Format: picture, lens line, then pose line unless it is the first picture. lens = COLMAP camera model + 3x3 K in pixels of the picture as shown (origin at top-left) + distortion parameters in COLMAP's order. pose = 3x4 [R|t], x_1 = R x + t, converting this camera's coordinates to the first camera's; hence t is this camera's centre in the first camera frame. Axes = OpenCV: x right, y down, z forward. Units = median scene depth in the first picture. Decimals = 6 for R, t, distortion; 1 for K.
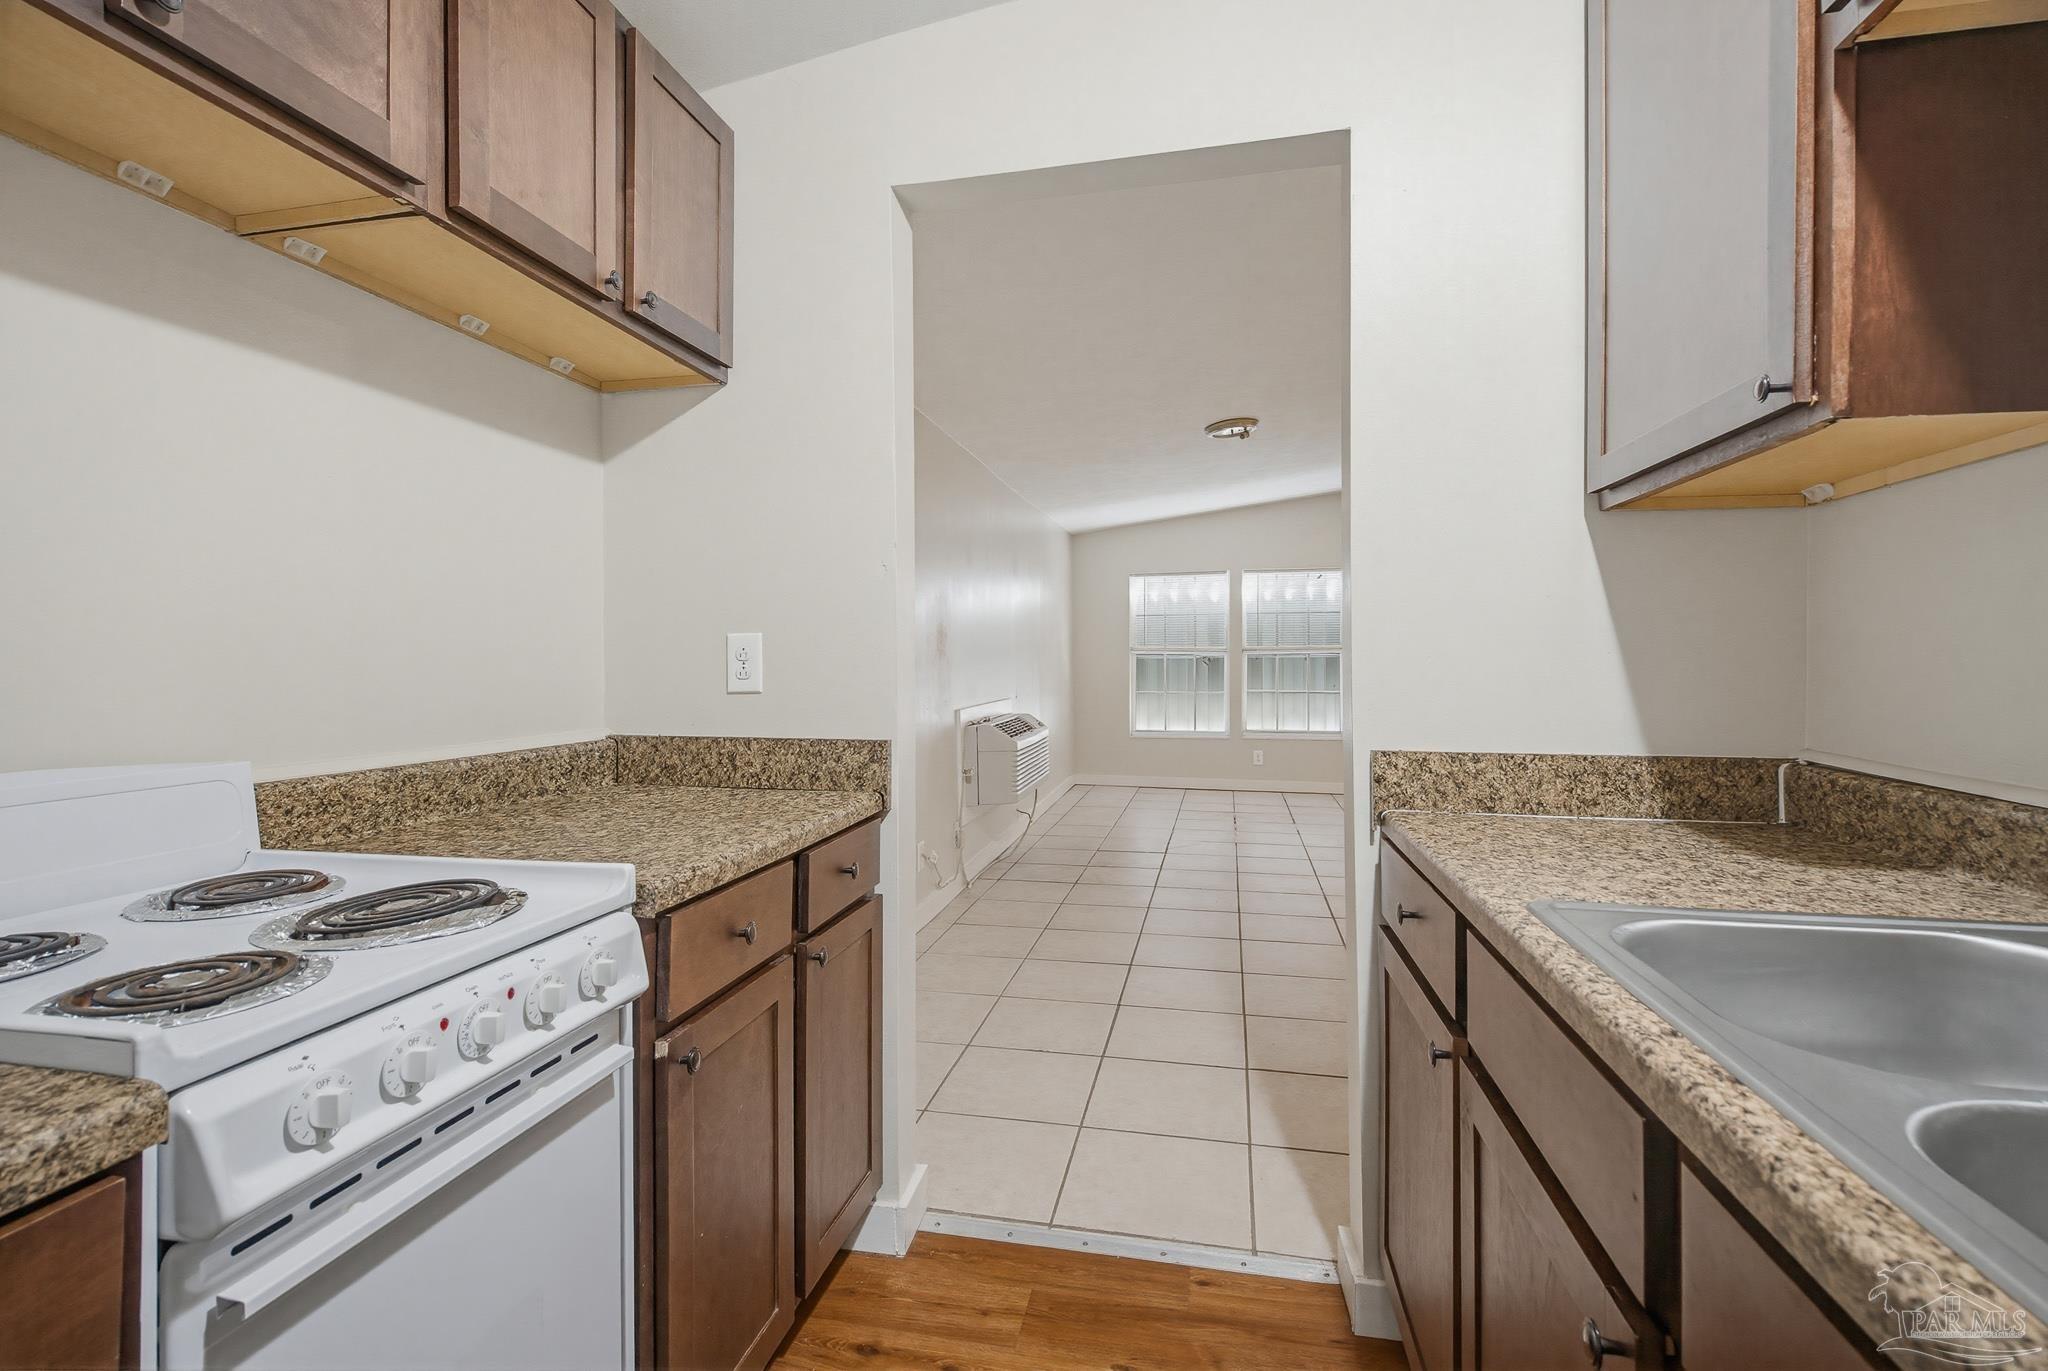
lens RADIAL K [[923.3, 0, 1019.4], [0, 923.3, 673.9], [0, 0, 1]] dist [0.000765, 0.000109]
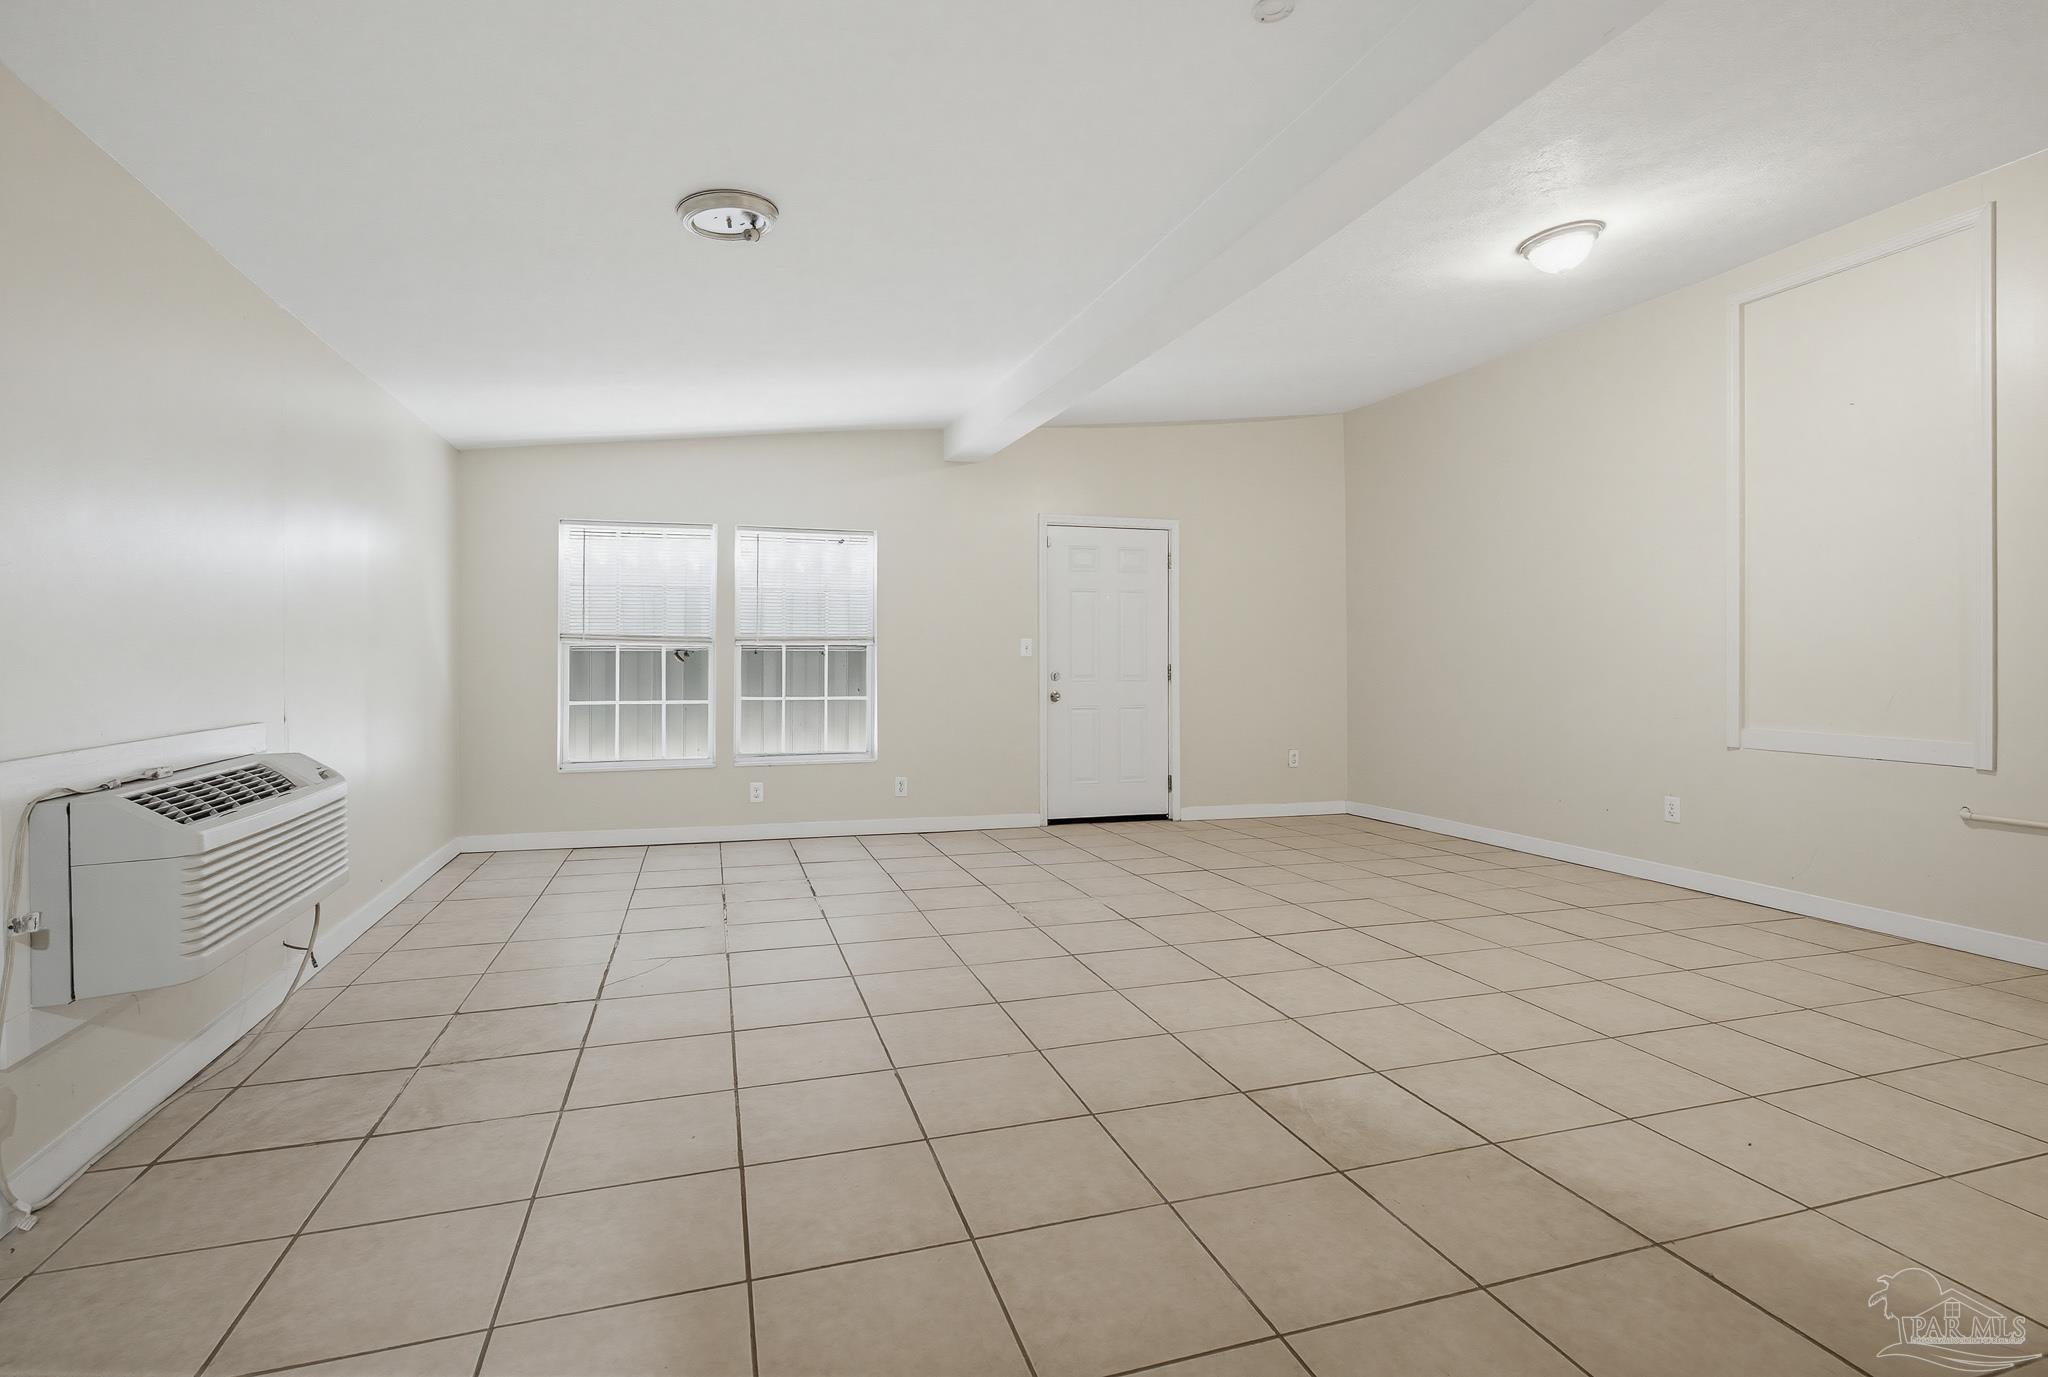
lens RADIAL K [[984.7, 0, 1017.9], [0, 984.7, 659.7], [0, 0, 1]] dist [0.031249, 0.000093]
pose [[0.864637, 0.006697, 0.502353, 0.053267], [0.002808, 0.999831, -0.018161, 0.002954], [-0.502389, 0.017113, 0.864472, 0.256799]]
